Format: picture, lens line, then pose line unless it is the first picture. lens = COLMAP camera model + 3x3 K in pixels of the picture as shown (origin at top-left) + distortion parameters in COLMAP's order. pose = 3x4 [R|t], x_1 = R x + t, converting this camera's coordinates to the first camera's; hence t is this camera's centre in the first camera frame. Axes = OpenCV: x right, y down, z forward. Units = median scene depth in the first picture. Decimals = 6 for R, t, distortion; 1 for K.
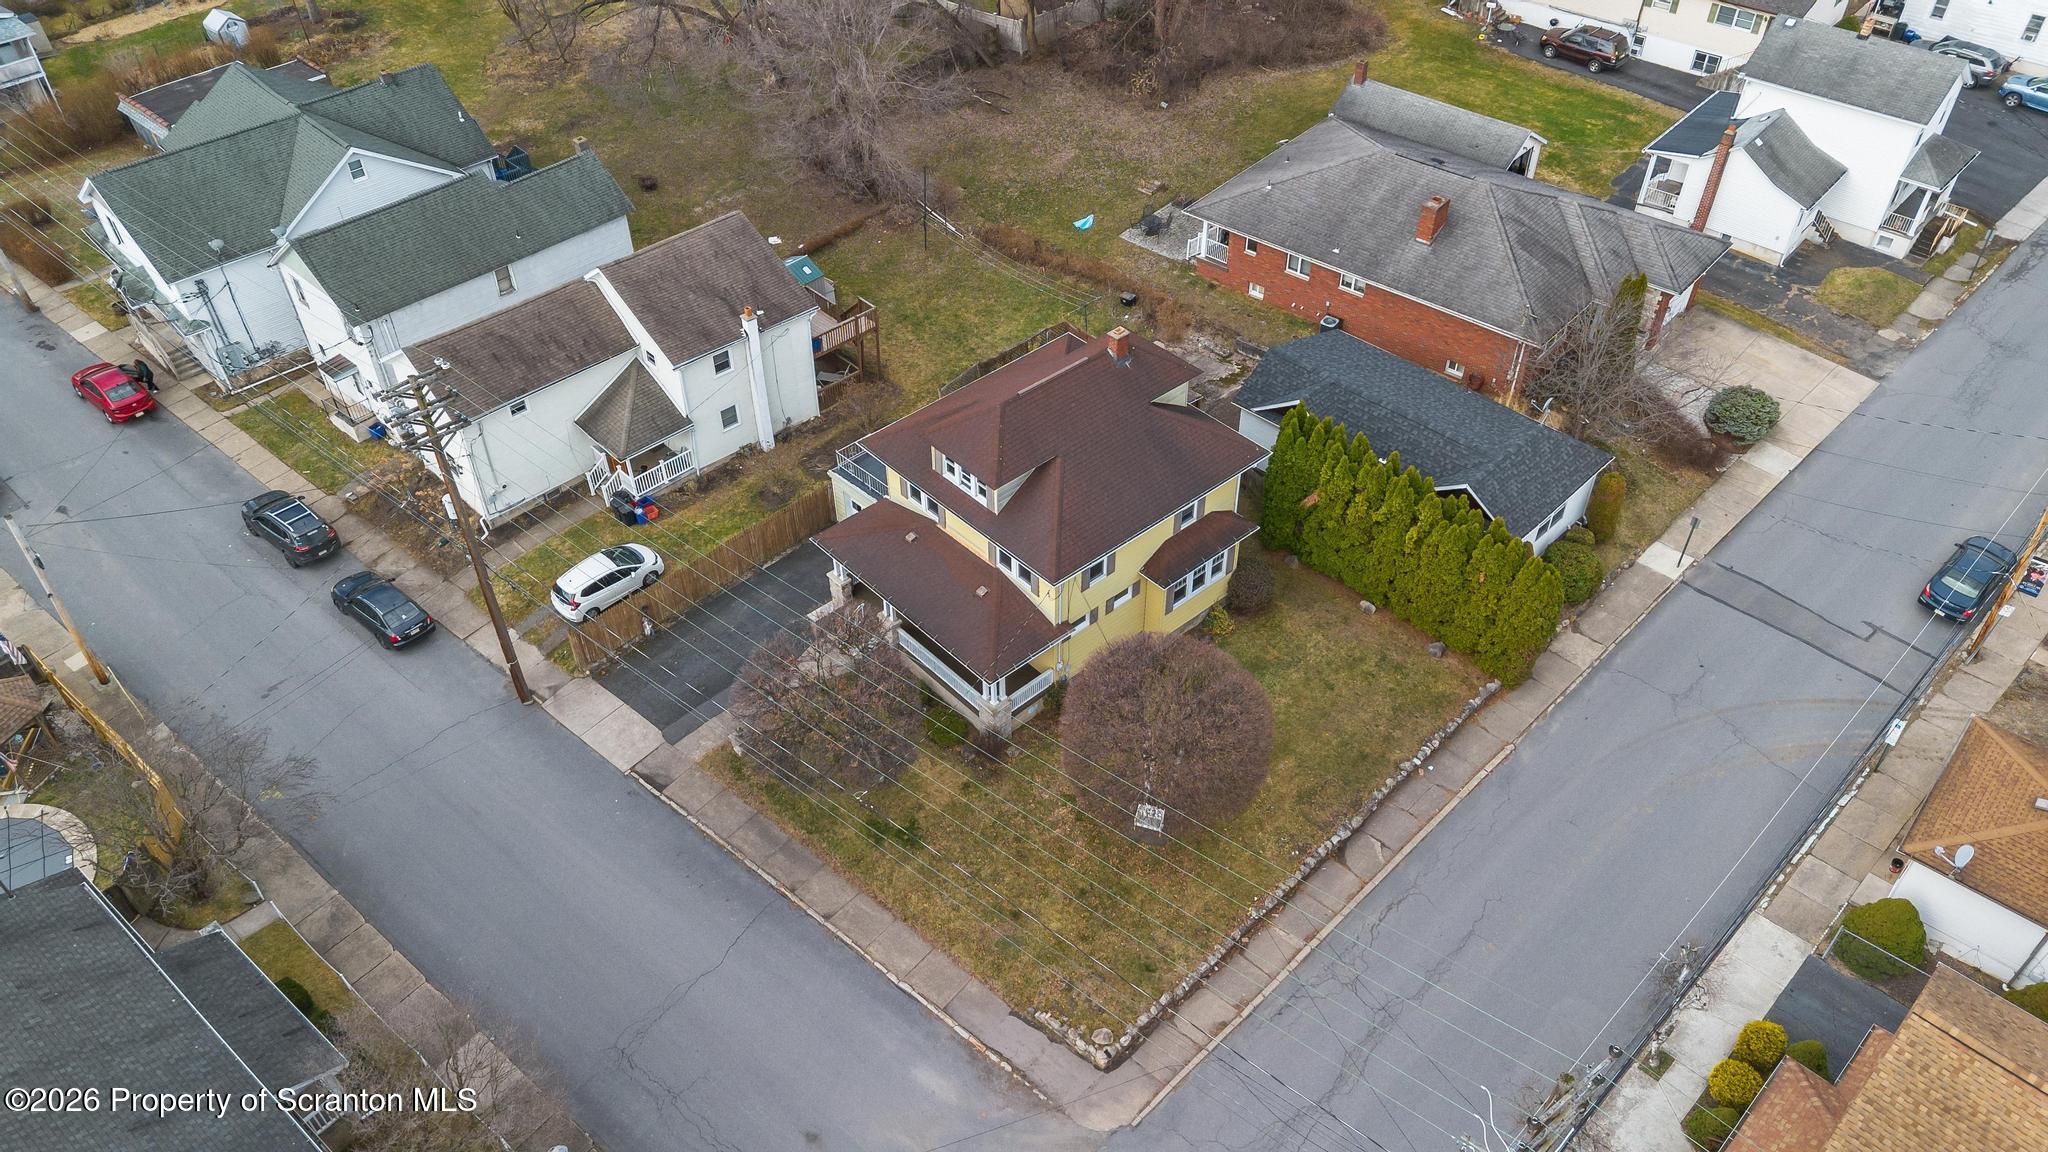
lens RADIAL K [[1491.1, 0, 1021.0], [0, 1491.1, 640.5], [0, 0, 1]] dist [0.046142, -0.037017]
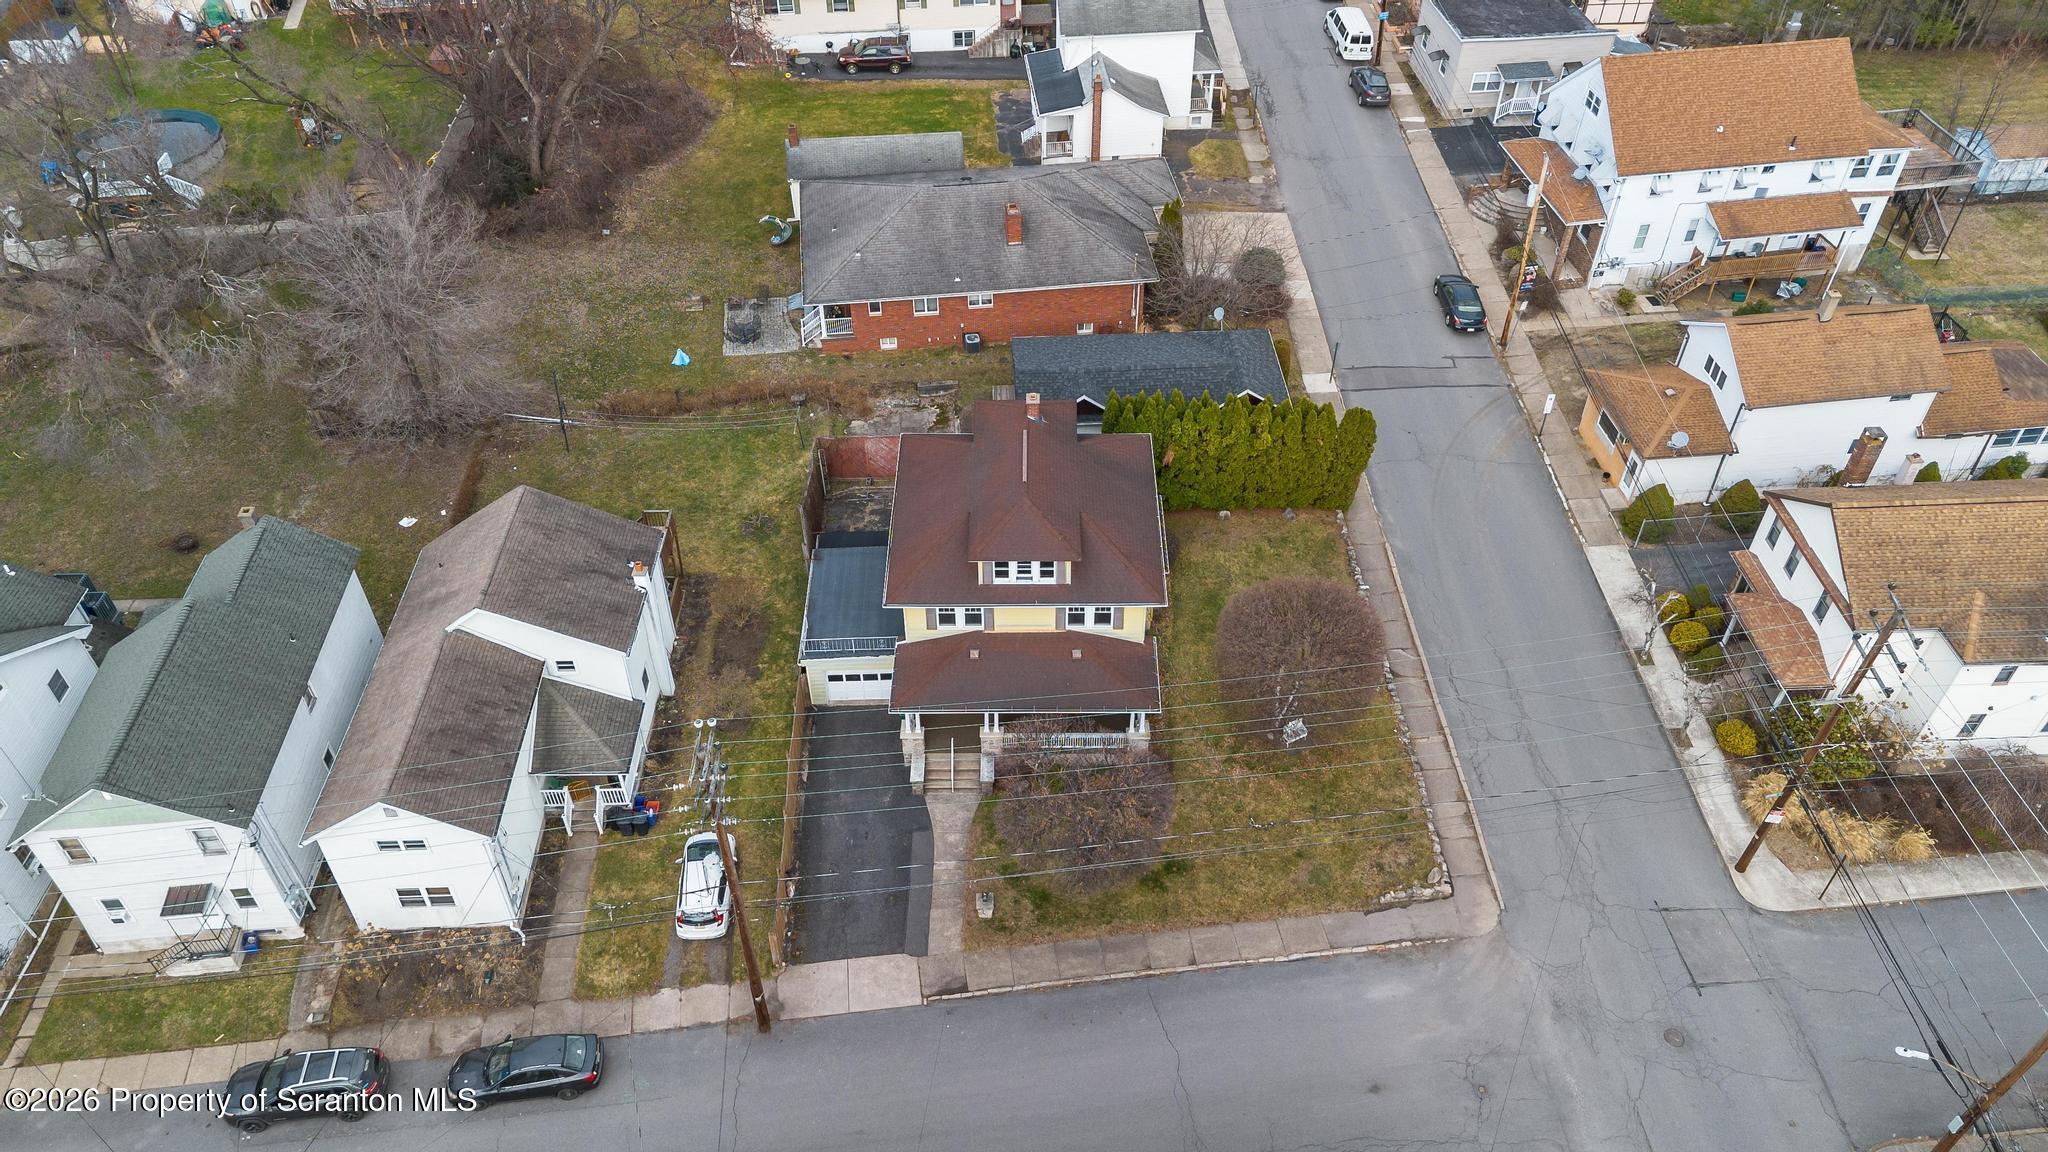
lens RADIAL K [[1518.0, 0, 1035.6], [0, 1518.0, 618.8], [0, 0, 1]] dist [0.044266, -0.004390]
pose [[0.645977, -0.508667, 0.569185, -0.537320], [0.513965, 0.841122, 0.168384, -0.207795], [-0.564406, 0.183768, 0.804783, 0.088480]]
